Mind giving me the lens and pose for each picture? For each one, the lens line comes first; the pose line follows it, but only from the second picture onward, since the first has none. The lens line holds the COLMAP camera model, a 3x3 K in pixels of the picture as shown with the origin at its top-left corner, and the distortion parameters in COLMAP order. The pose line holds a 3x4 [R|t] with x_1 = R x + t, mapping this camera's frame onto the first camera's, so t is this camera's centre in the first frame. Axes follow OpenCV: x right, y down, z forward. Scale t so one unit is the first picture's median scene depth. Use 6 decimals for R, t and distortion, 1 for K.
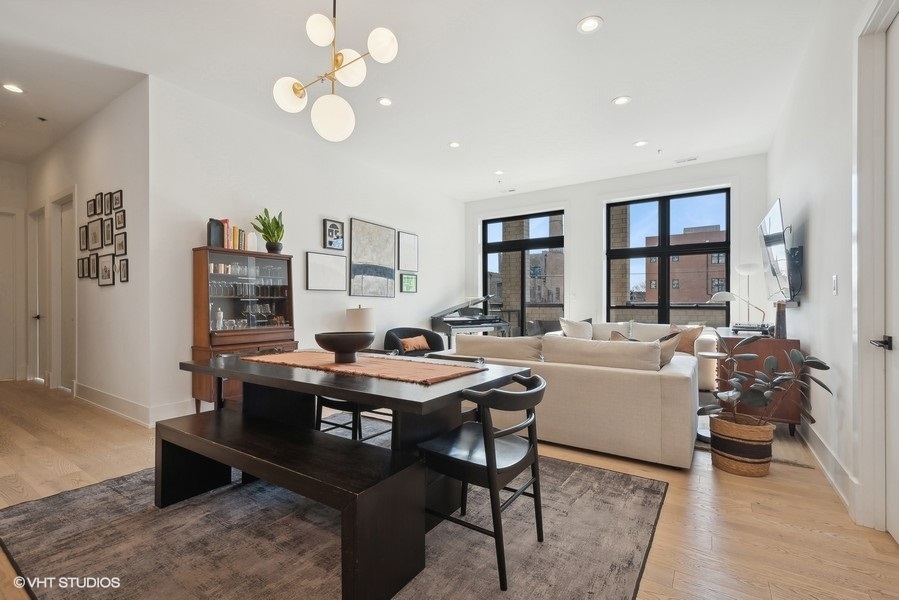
lens RADIAL K [[396.6, 0, 455.2], [0, 396.6, 303.5], [0, 0, 1]] dist [0.000801, -0.000124]
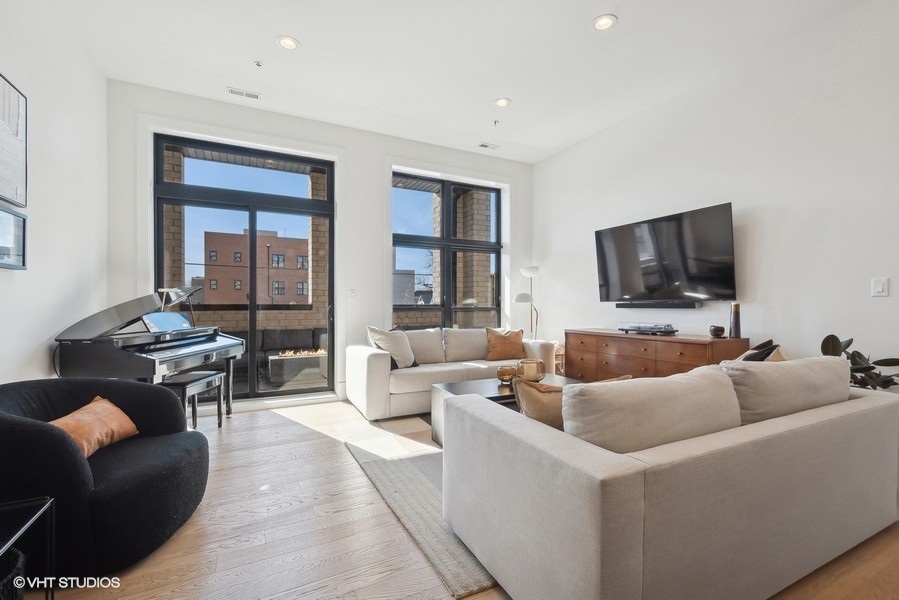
lens RADIAL K [[396.6, 0, 455.2], [0, 396.6, 303.5], [0, 0, 1]] dist [0.000801, -0.000124]
pose [[0.500416, 0.005286, 0.865769, -0.254103], [-0.000854, 0.999984, -0.005612, 0.003218], [-0.865785, 0.002069, 0.500412, 0.651561]]
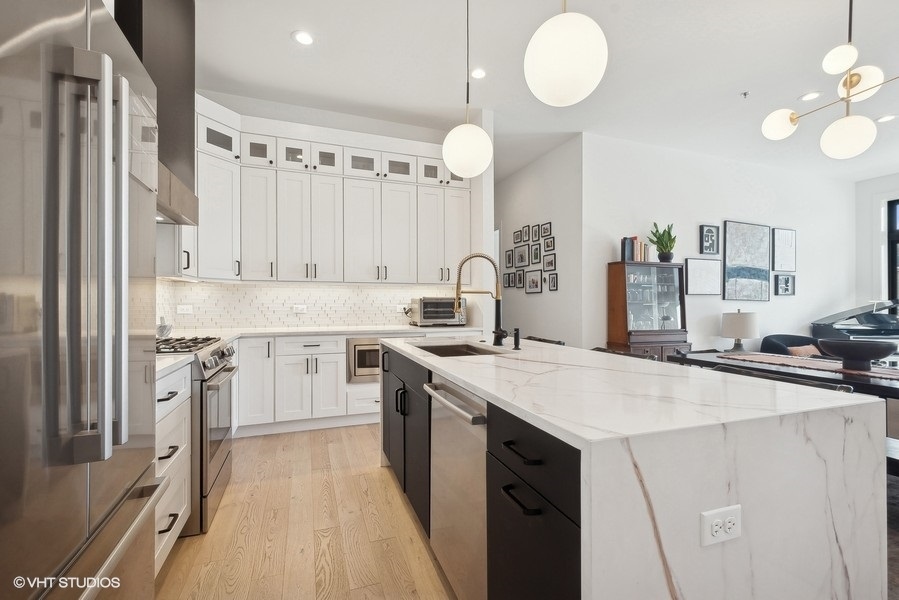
lens RADIAL K [[401.5, 0, 455.5], [0, 401.5, 297.4], [0, 0, 1]] dist [0.003233, 0.000192]
pose [[0.804777, -0.004173, -0.593562, -0.215021], [-0.005174, 0.999888, -0.014044, -0.007905], [0.593554, 0.014373, 0.804666, -0.201665]]
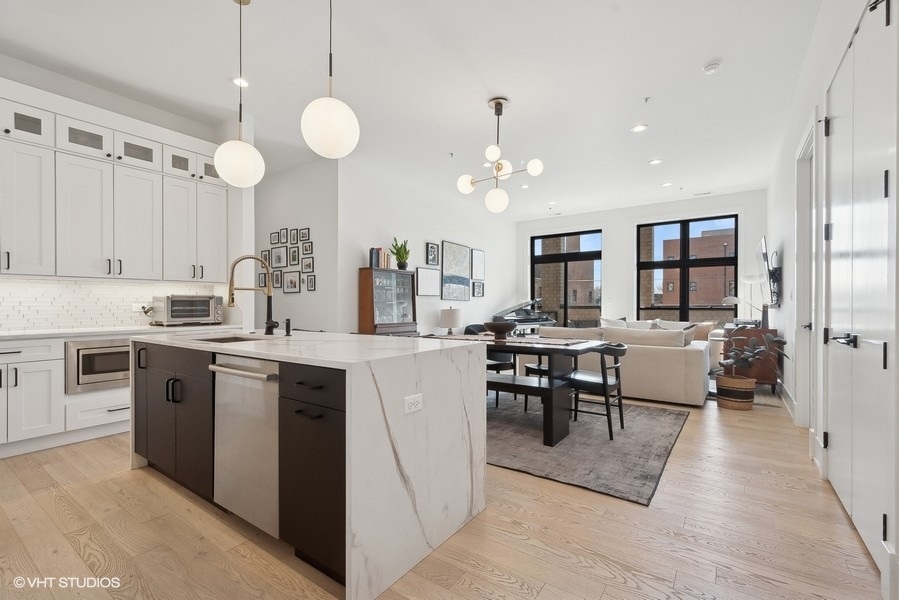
lens RADIAL K [[395.6, 0, 453.8], [0, 395.6, 306.9], [0, 0, 1]] dist [0.001913, 0.000335]
pose [[0.999326, 0.000789, -0.036713, -0.181677], [-0.000676, 0.999995, 0.003081, 0.000897], [0.036715, -0.003054, 0.999321, -0.323148]]
